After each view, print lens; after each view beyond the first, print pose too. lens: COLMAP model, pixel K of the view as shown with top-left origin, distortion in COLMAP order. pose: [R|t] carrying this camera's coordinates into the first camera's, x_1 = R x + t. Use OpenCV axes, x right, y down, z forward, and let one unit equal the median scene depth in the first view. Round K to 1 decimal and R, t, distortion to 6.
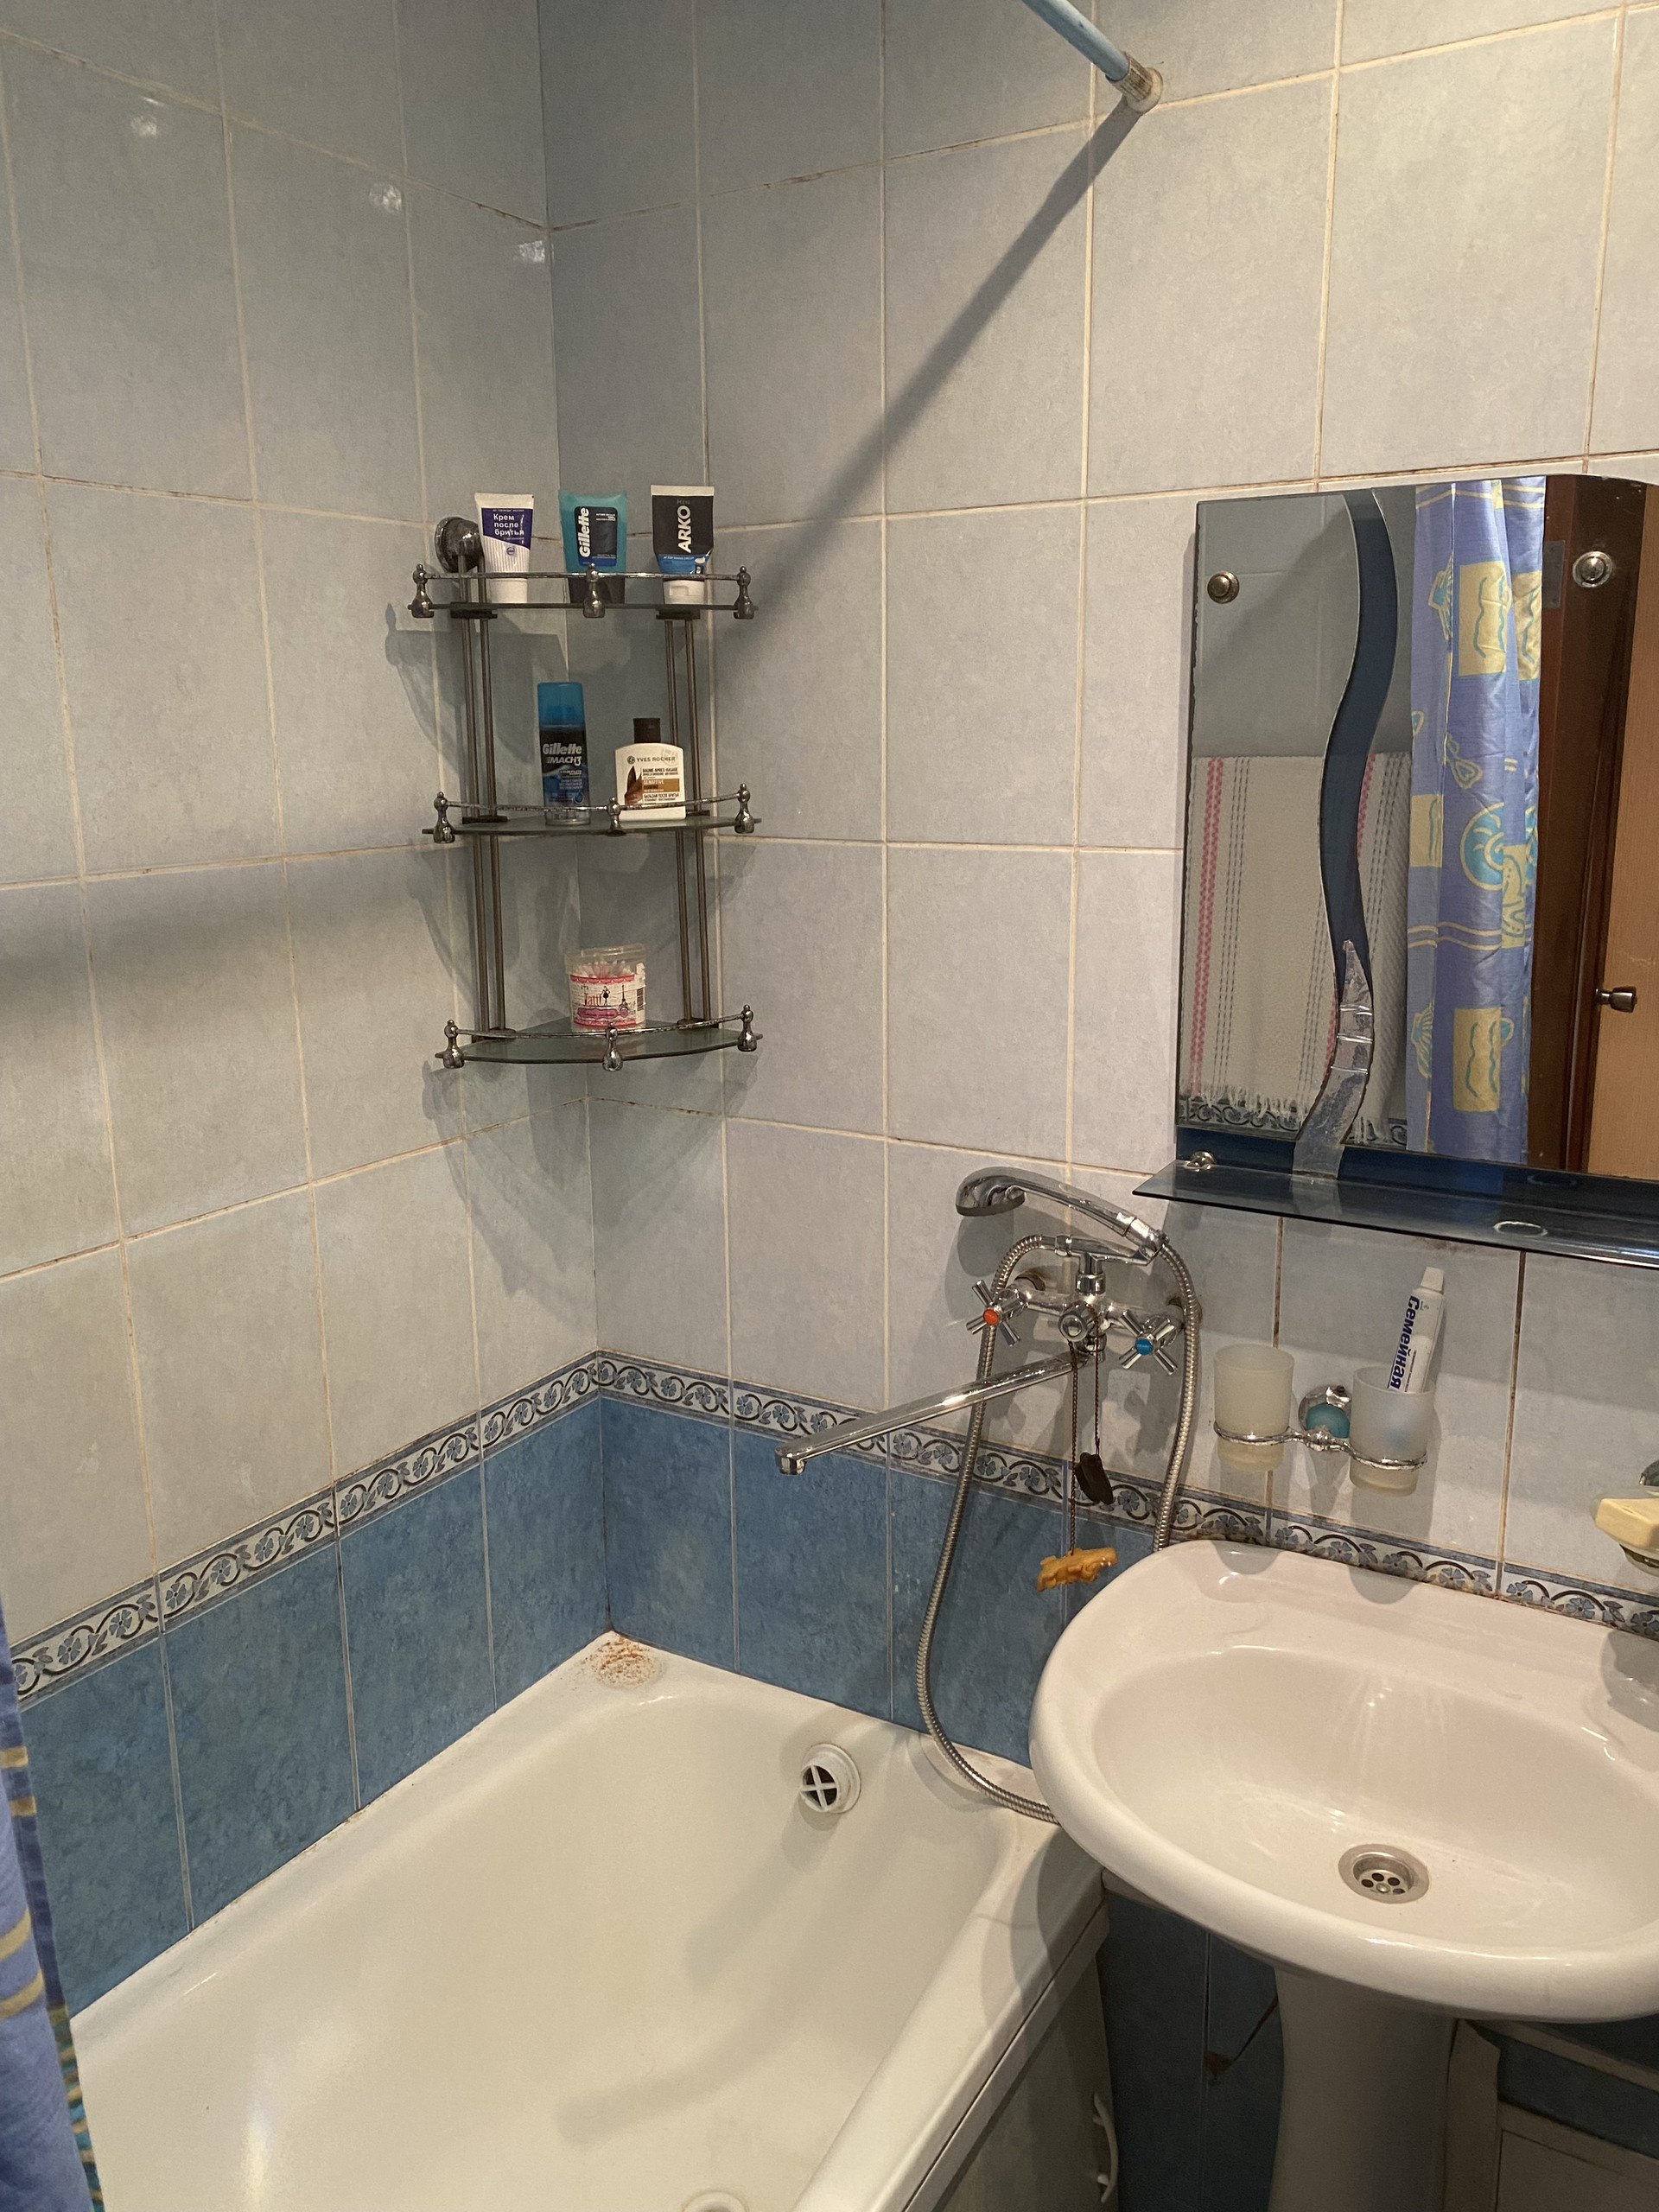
lens RADIAL K [[1685.1, 0, 833.5], [0, 1685.1, 1085.1], [0, 0, 1]] dist [0.040710, -0.044763]
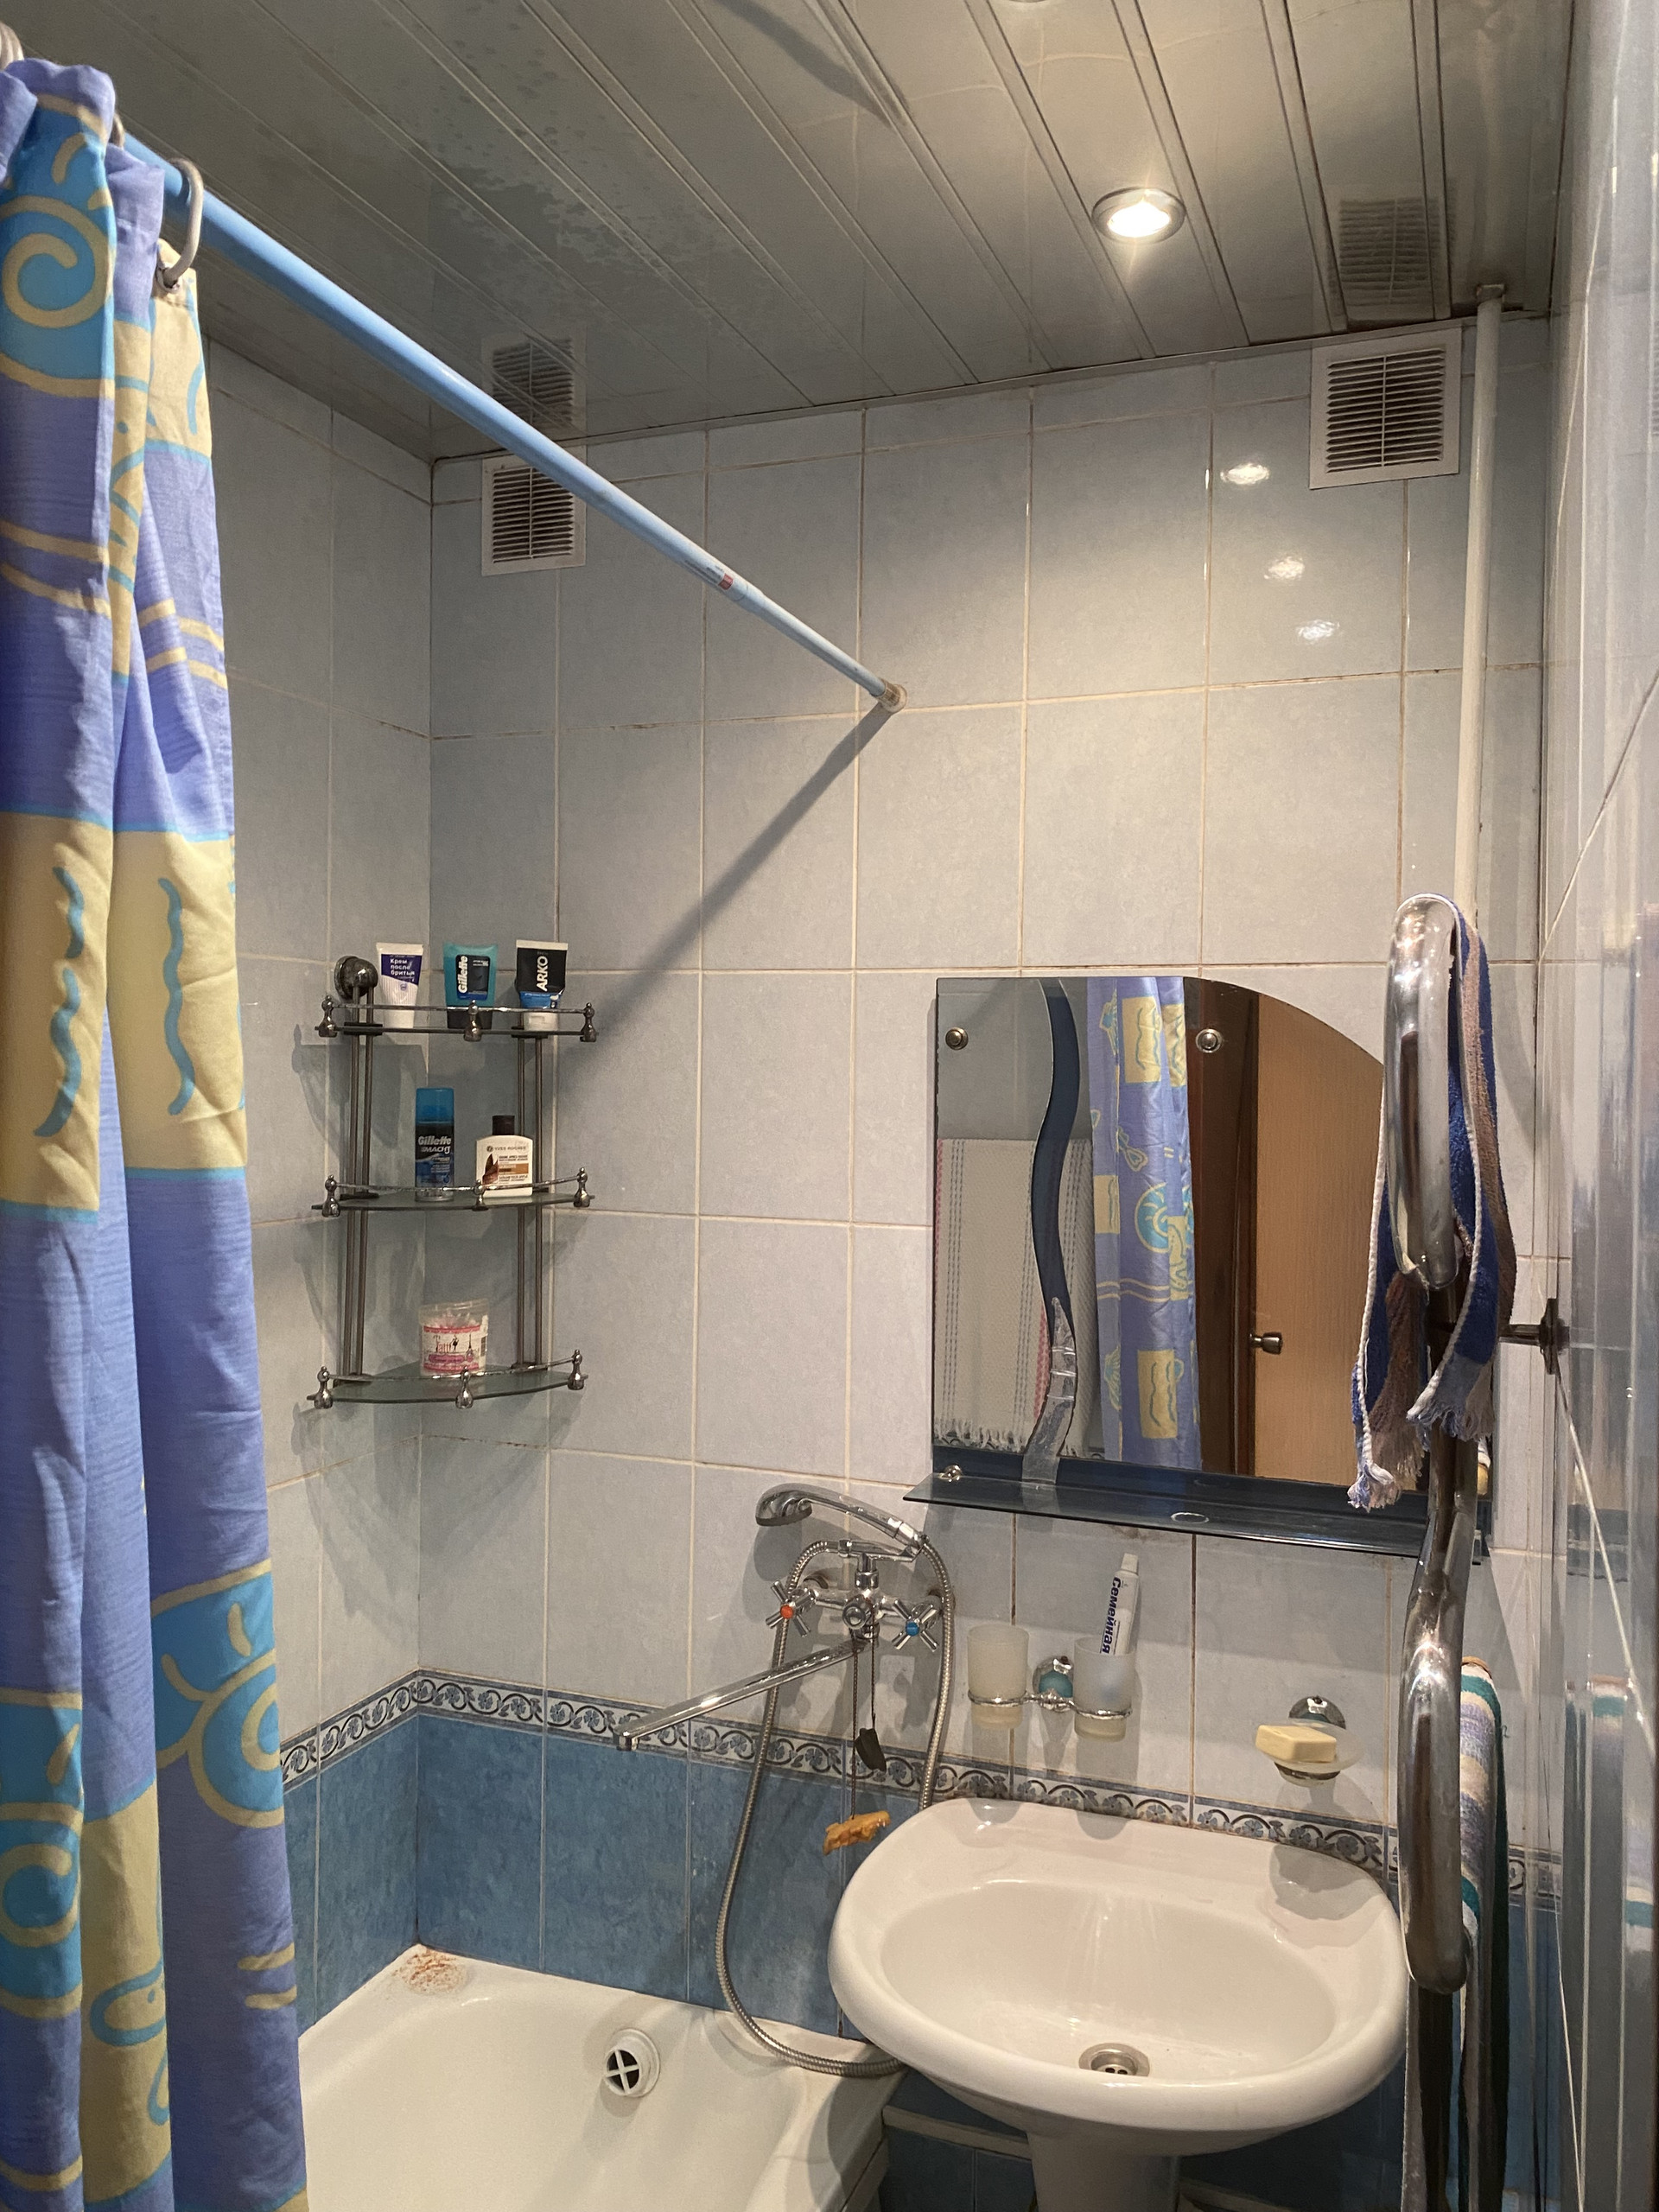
lens RADIAL K [[1685.1, 0, 855.4], [0, 1685.1, 1077.3], [0, 0, 1]] dist [0.040710, -0.044763]
pose [[0.982568, 0.023720, 0.184383, -0.089670], [0.014888, 0.978601, -0.205228, 0.012385], [-0.185305, 0.204396, 0.961189, -0.252635]]
